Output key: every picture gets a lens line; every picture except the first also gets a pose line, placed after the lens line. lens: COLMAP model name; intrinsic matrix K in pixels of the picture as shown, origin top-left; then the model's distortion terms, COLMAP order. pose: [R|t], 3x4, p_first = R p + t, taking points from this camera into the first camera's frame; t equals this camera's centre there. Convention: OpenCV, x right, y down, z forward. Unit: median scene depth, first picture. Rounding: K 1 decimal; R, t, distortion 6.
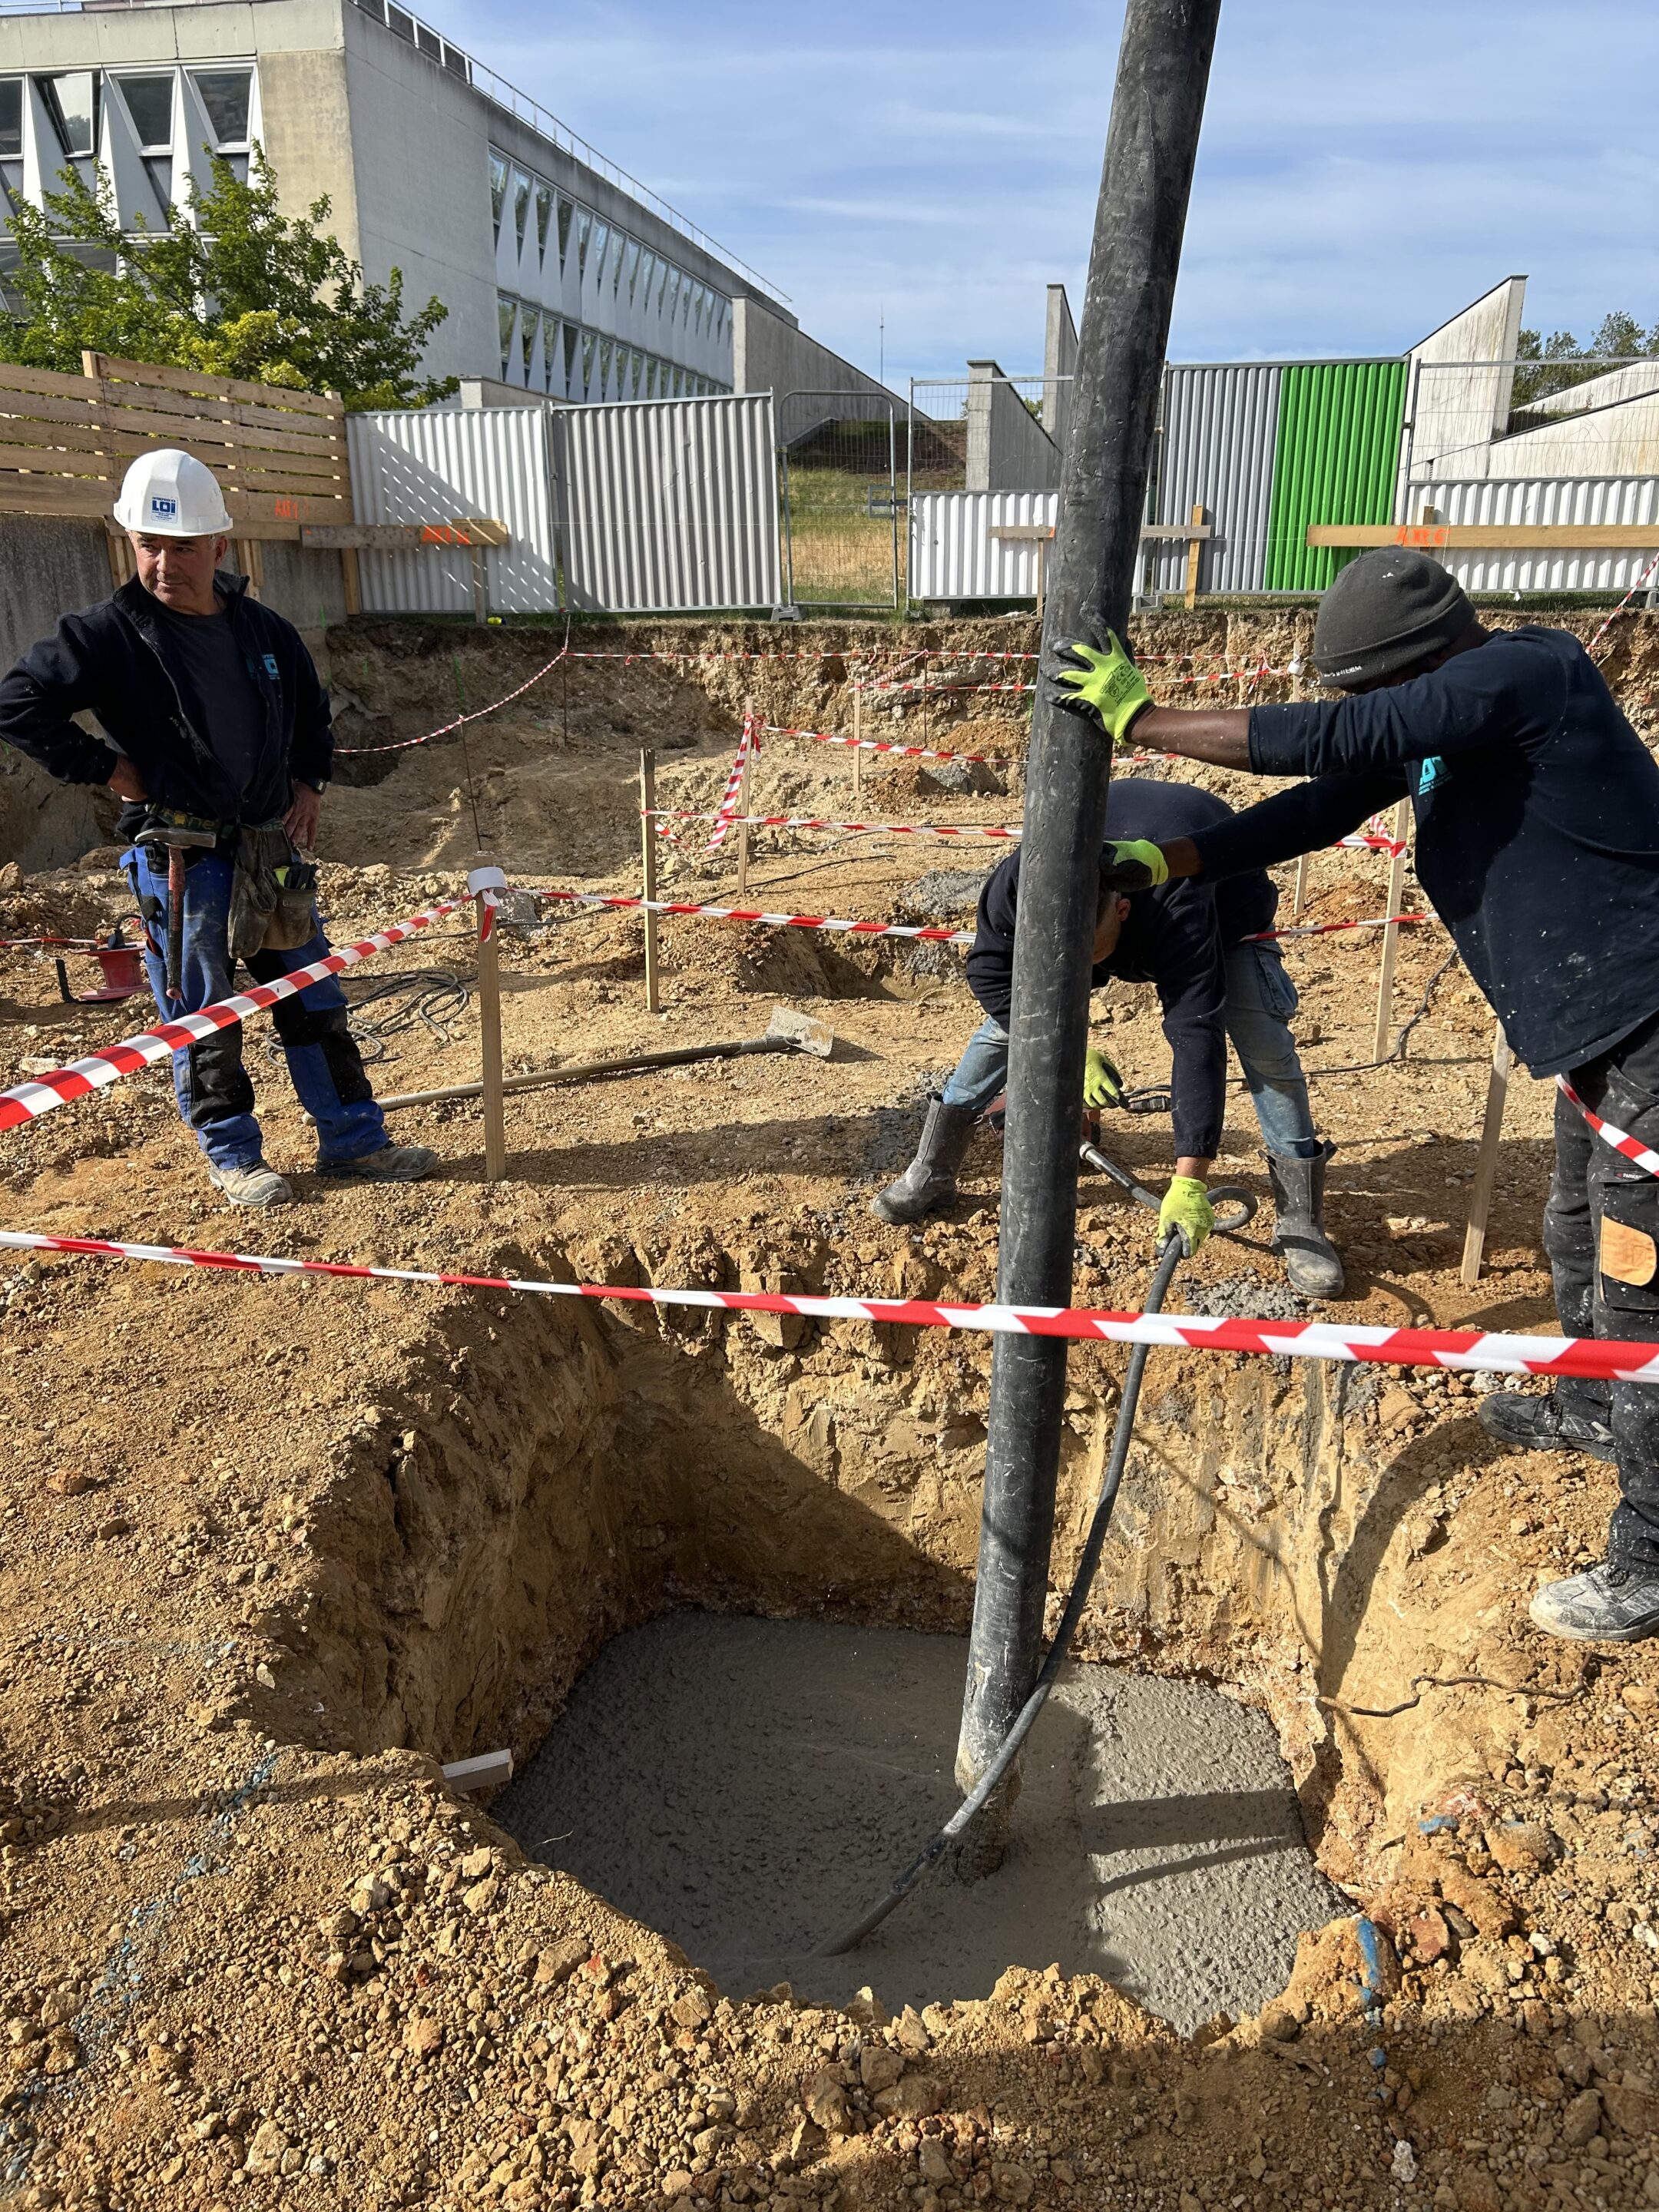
lens RADIAL K [[1591.8, 0, 838.1], [0, 1591.8, 1142.9], [0, 0, 1]] dist [0.049043, -0.051376]
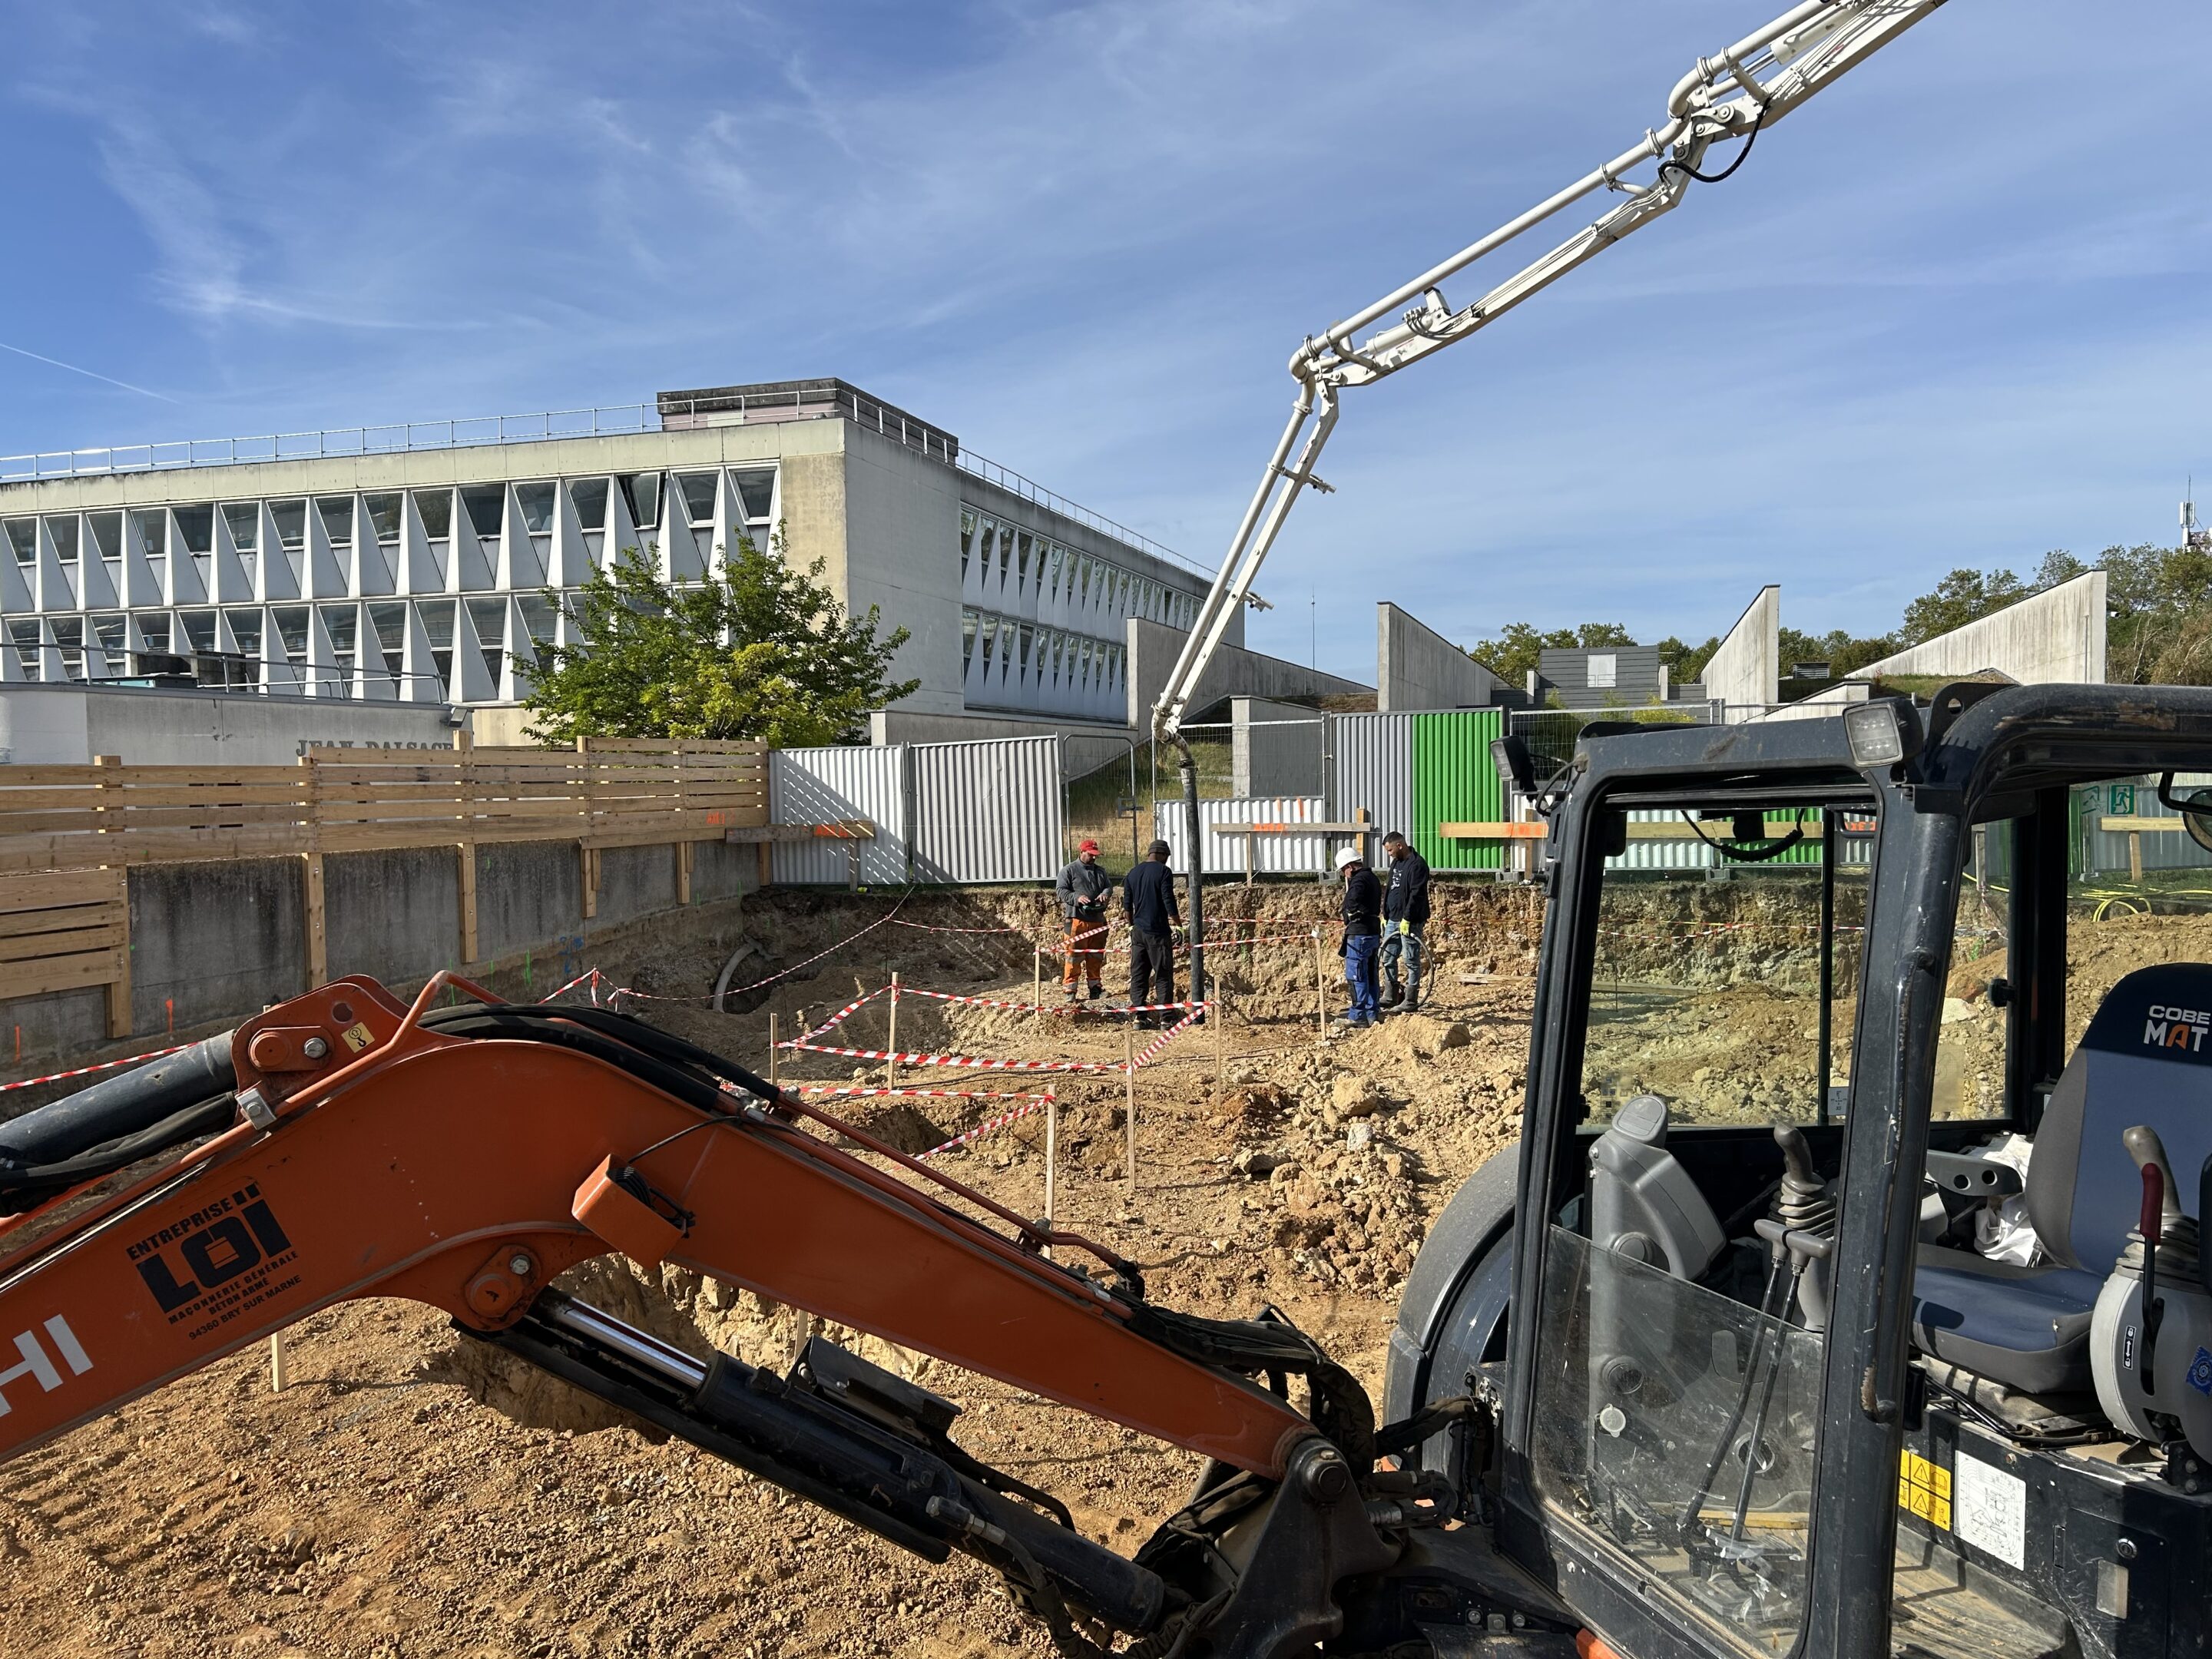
lens RADIAL K [[1591.8, 0, 1098.5], [0, 1591.8, 920.4], [0, 0, 1]] dist [0.049043, -0.051376]
pose [[0.989339, -0.006134, -0.145501, 0.090334], [-0.031663, 0.966151, -0.256027, 0.018756], [0.142147, 0.257904, 0.955657, -0.126626]]
